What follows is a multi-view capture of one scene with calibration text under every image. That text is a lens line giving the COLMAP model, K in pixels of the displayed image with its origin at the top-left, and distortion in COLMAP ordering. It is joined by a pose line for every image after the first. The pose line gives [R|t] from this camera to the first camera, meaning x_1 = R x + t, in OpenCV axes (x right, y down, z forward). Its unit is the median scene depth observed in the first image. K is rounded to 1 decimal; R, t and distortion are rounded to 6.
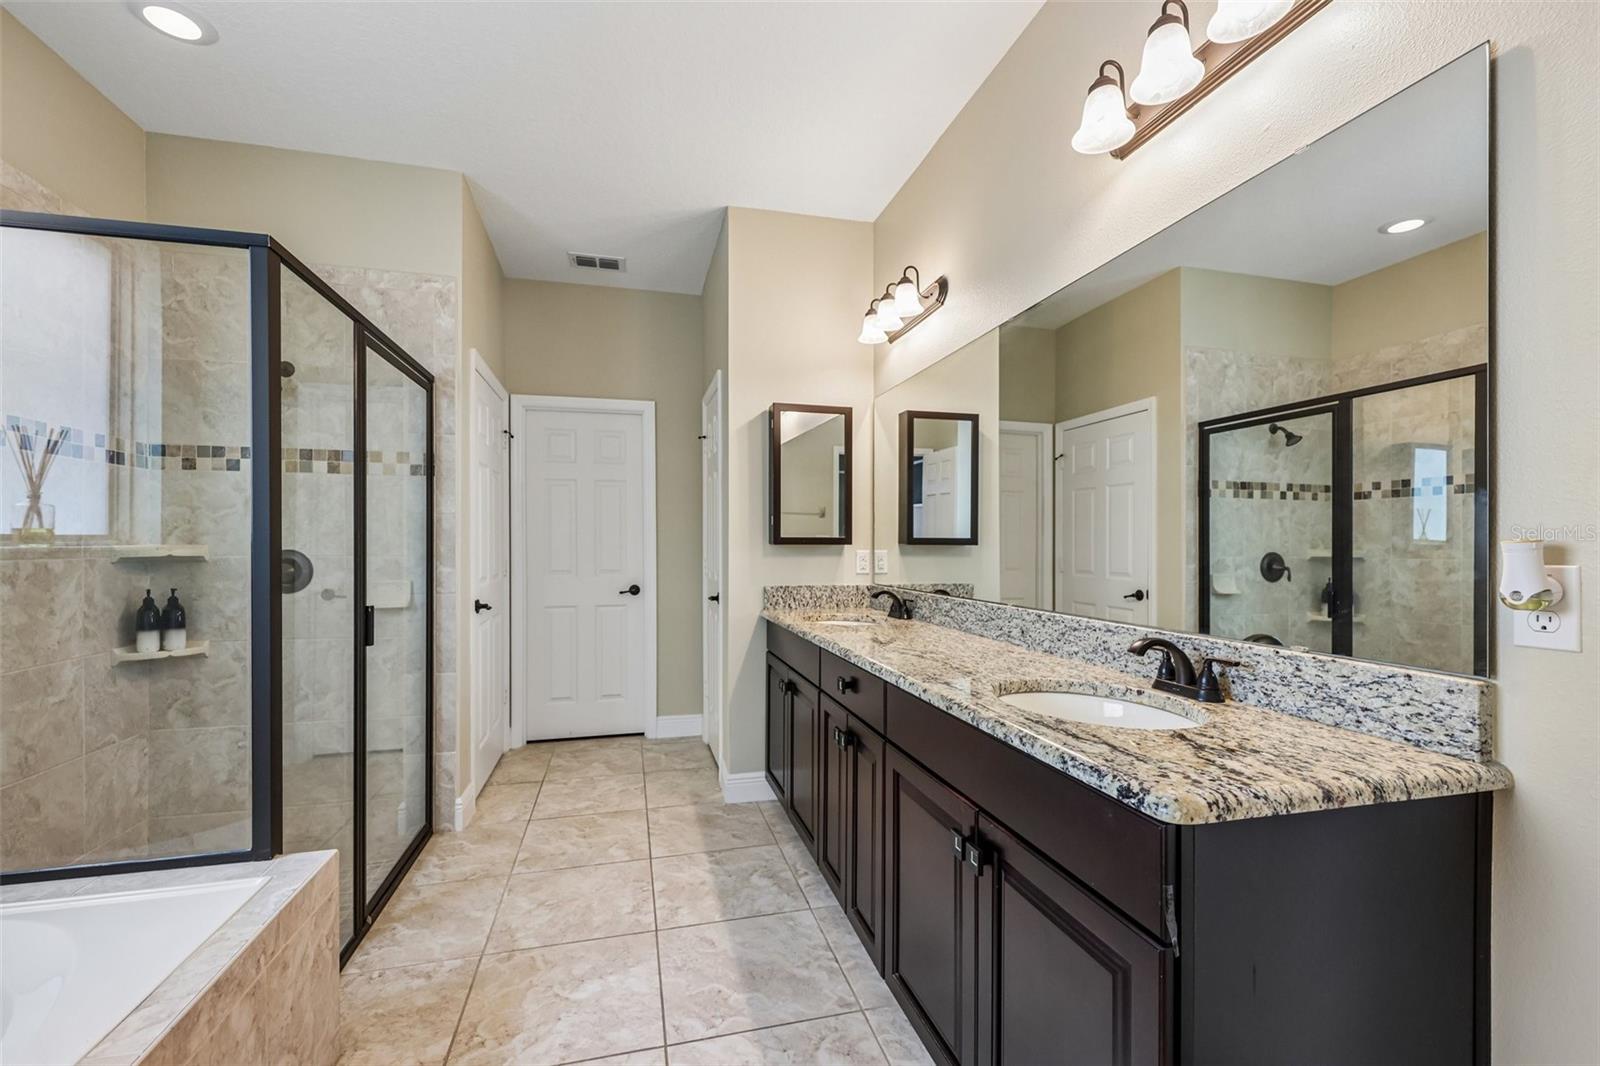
lens RADIAL K [[688.1, 0, 787.1], [0, 688.1, 538.9], [0, 0, 1]] dist [0.028108, -0.004291]
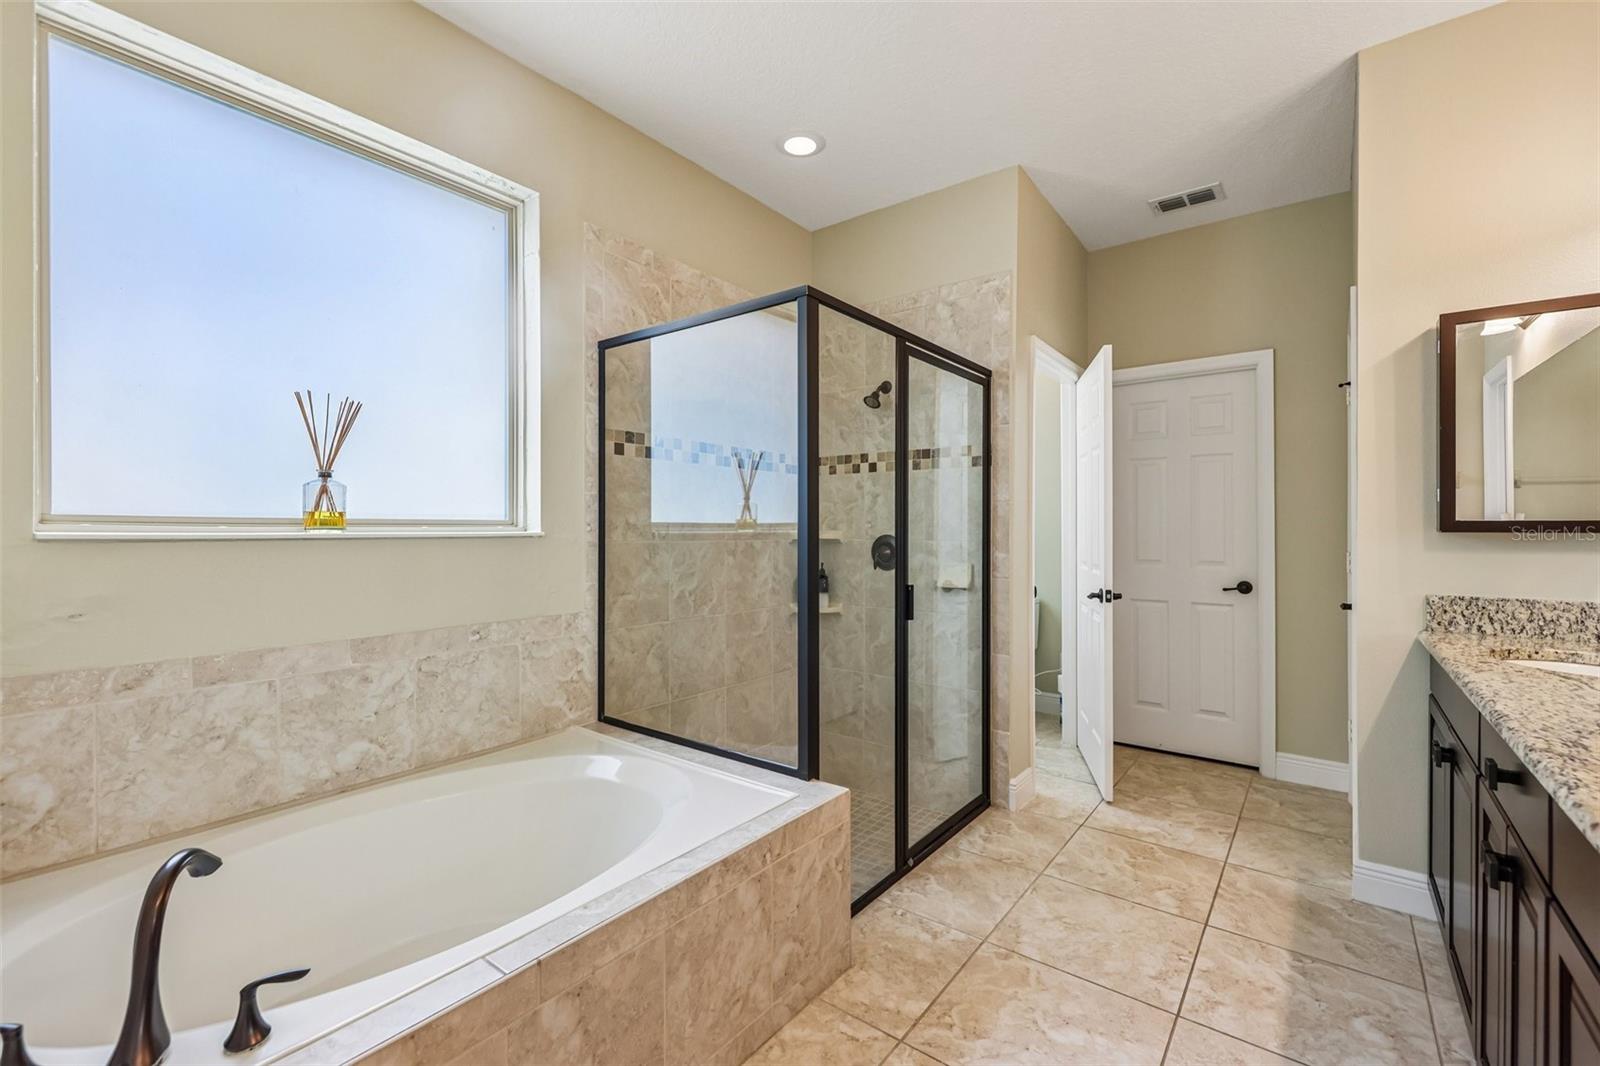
lens RADIAL K [[688.1, 0, 798.6], [0, 688.1, 527.7], [0, 0, 1]] dist [0.028108, -0.004291]
pose [[0.632039, -0.001341, -0.774935, 0.128916], [0.003992, 0.999991, 0.001525, 0.000597], [0.774926, -0.004057, 0.632039, 0.124799]]
